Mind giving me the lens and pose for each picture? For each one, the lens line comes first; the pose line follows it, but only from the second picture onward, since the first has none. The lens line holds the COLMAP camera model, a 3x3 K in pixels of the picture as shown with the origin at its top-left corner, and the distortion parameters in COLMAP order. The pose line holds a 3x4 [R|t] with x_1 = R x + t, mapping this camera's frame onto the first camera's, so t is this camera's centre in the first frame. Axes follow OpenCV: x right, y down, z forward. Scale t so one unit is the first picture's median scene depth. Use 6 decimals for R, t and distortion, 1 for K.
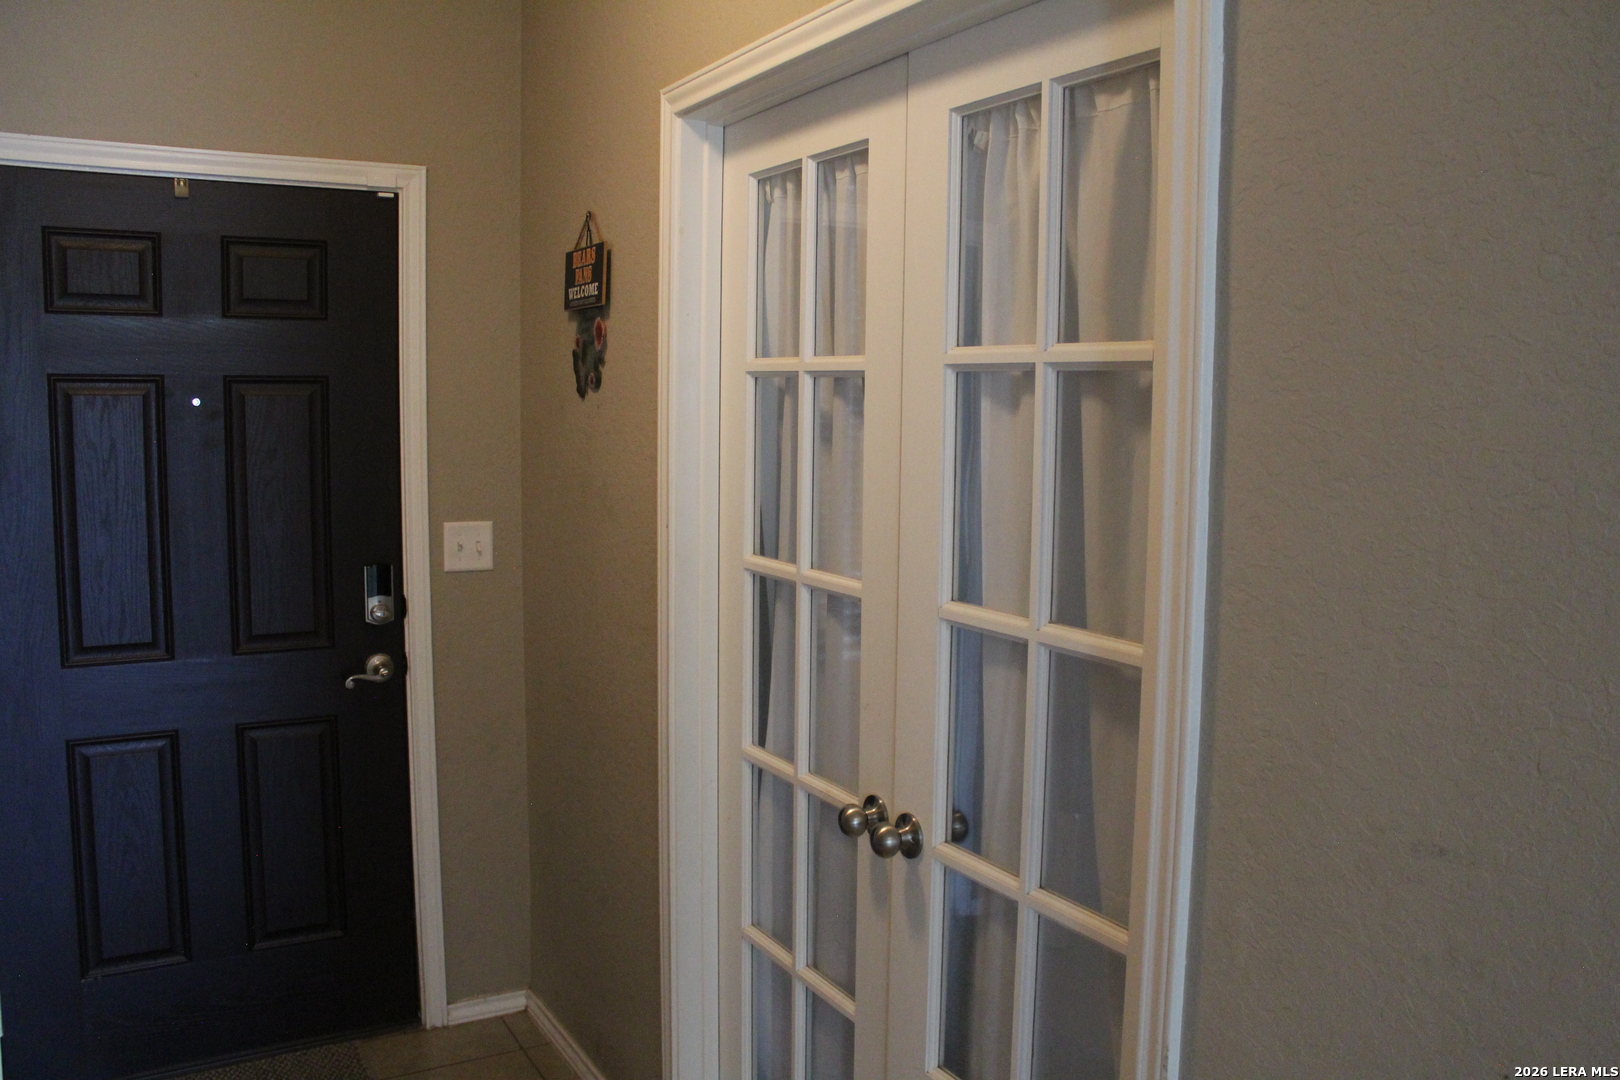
lens RADIAL K [[1346.9, 0, 810.0], [0, 1346.9, 540.0], [0, 0, 1]] dist [-0.177890, 0.164897]
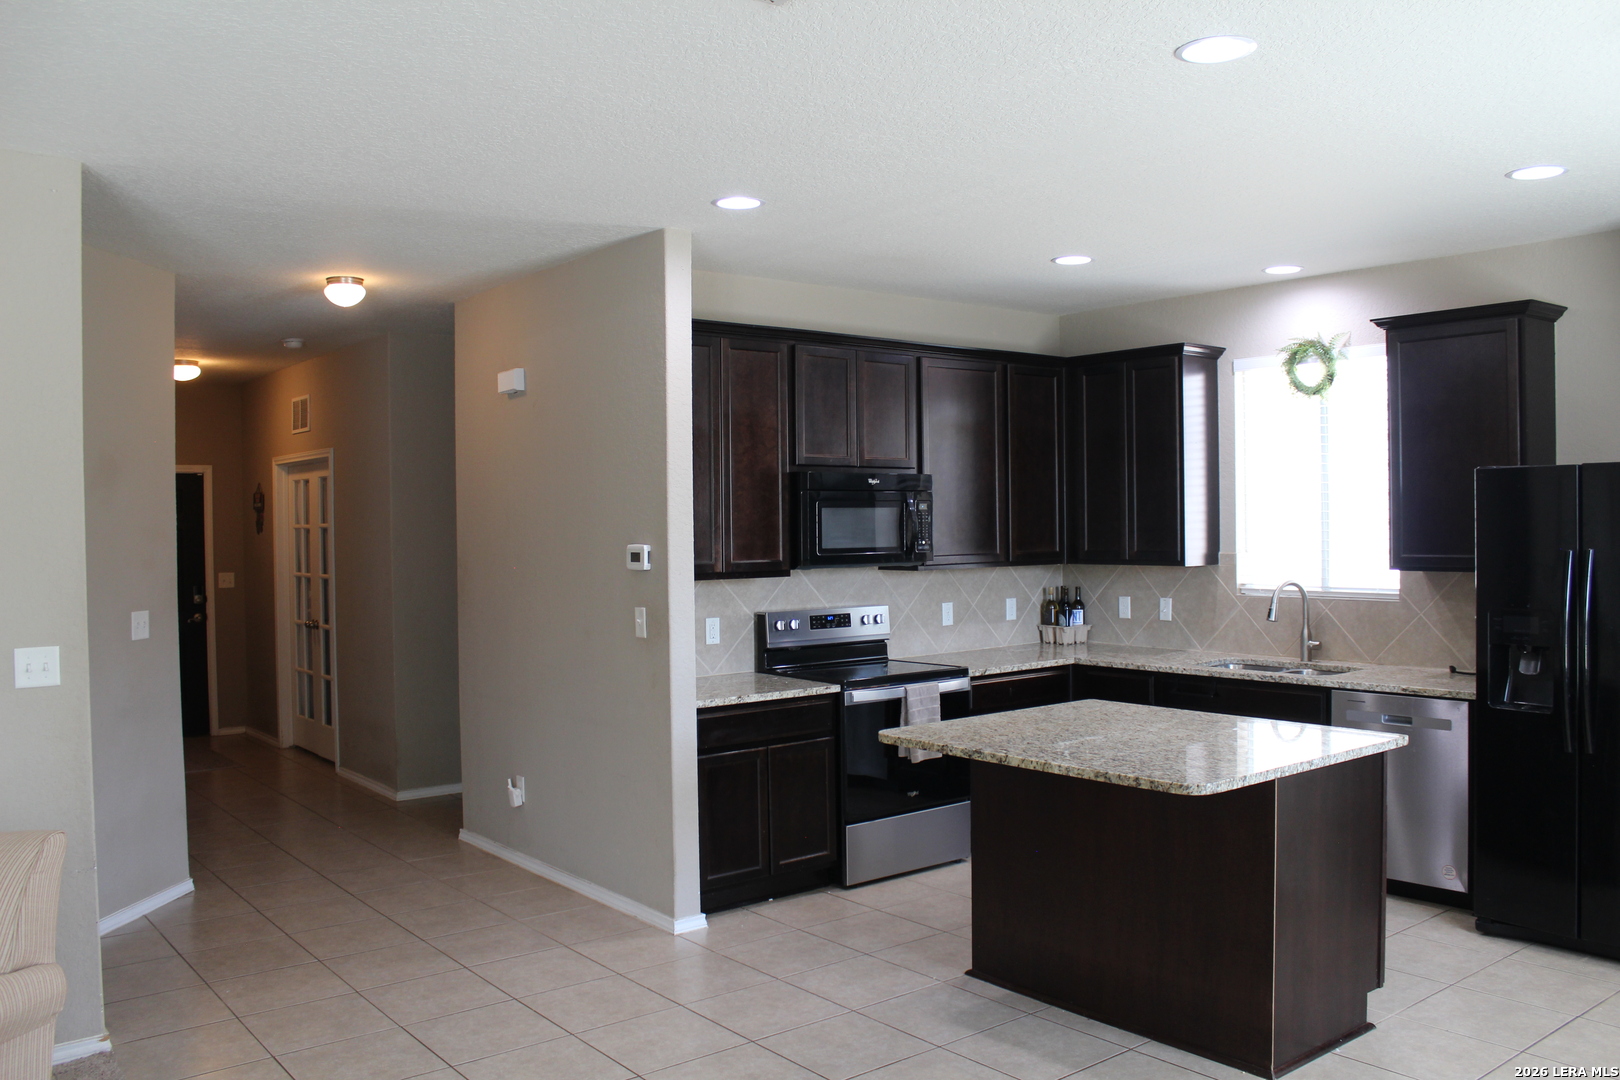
lens RADIAL K [[1346.9, 0, 810.0], [0, 1346.9, 540.0], [0, 0, 1]] dist [-0.177890, 0.164897]
pose [[0.987493, -0.023688, 0.155870, 0.696427], [0.036904, 0.995912, -0.082445, 0.237807], [-0.153280, 0.087166, 0.984331, -2.519653]]
